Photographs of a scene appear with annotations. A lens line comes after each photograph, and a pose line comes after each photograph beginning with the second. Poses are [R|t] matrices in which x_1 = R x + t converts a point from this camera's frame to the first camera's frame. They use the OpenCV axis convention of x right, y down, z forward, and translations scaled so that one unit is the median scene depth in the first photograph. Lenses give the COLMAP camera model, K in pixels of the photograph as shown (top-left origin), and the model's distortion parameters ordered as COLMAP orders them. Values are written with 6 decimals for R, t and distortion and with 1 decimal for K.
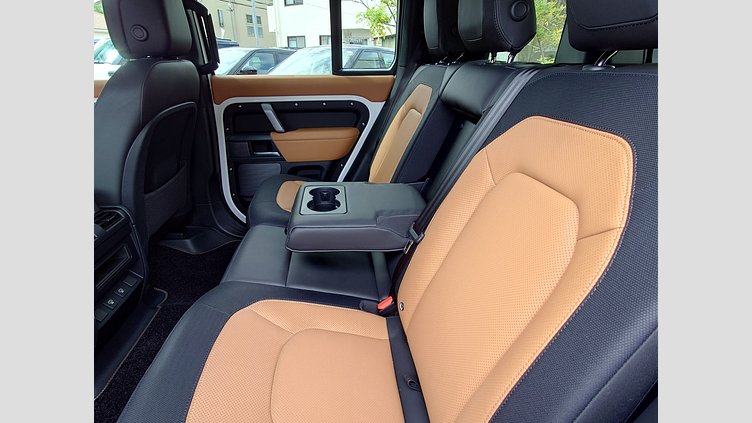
lens RADIAL K [[327.9, 0, 375.4], [0, 327.9, 214.2], [0, 0, 1]] dist [-0.005475, 0.000481]
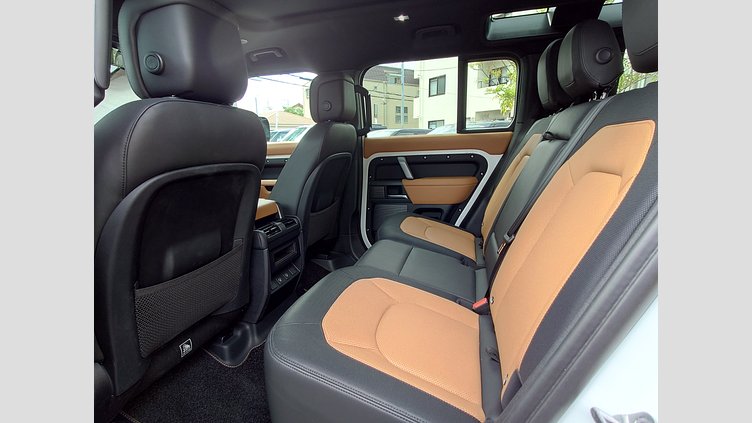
lens RADIAL K [[327.9, 0, 378.8], [0, 327.9, 215.8], [0, 0, 1]] dist [-0.005475, 0.000481]
pose [[0.927655, 0.046604, -0.370519, 0.061981], [-0.125618, 0.973306, -0.192084, 0.133544], [0.351676, 0.224732, 0.908746, -0.122559]]
